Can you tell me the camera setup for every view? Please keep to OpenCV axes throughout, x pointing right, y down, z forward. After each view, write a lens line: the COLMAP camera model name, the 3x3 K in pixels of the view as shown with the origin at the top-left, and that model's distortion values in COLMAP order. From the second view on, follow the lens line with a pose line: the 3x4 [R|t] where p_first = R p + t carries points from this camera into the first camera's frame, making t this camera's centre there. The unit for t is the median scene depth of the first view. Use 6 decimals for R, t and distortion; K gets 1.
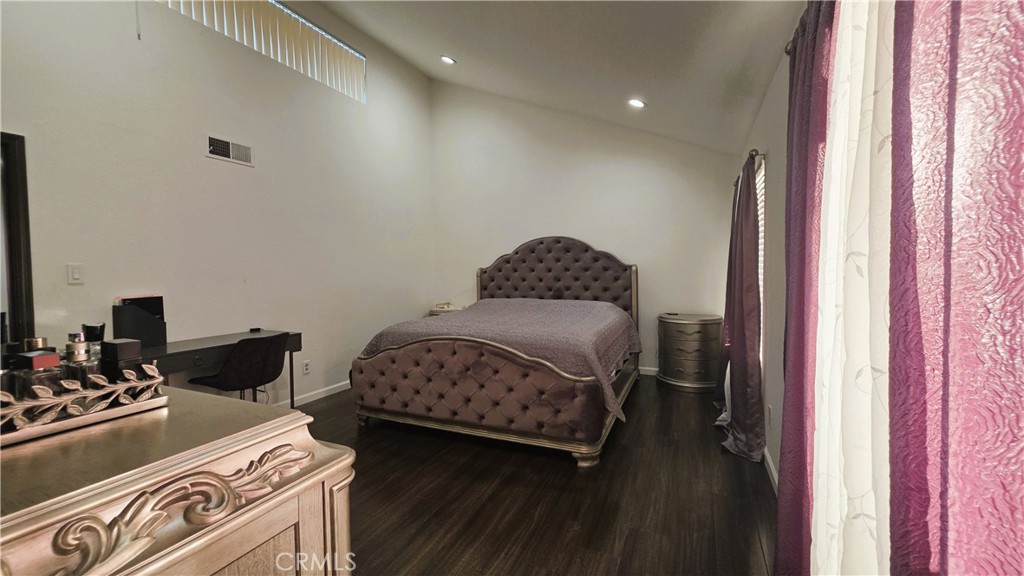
lens RADIAL K [[402.4, 0, 512.0], [0, 402.4, 288.0], [0, 0, 1]] dist [0.000975, 0.000023]
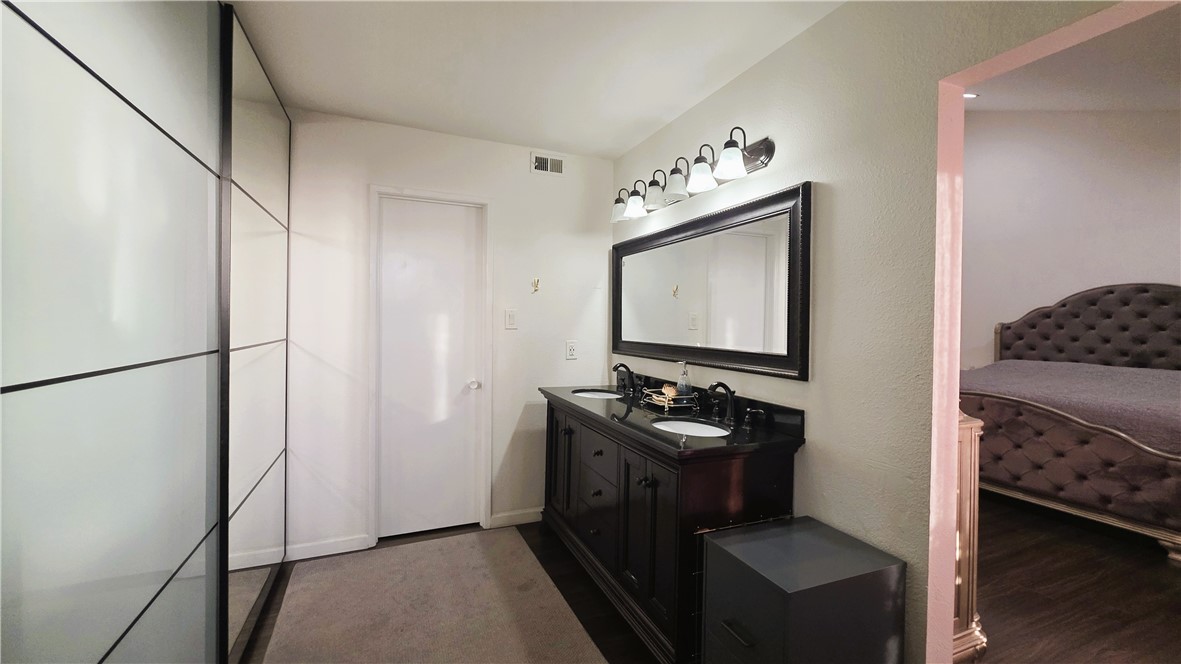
lens RADIAL K [[477.0, 0, 591.1], [0, 477.0, 328.7], [0, 0, 1]] dist [0.001600, 0.000688]
pose [[0.737395, 0.030729, -0.674762, -0.064820], [-0.046754, 0.998891, -0.005603, 0.014492], [0.673841, 0.035680, 0.738014, -0.560578]]
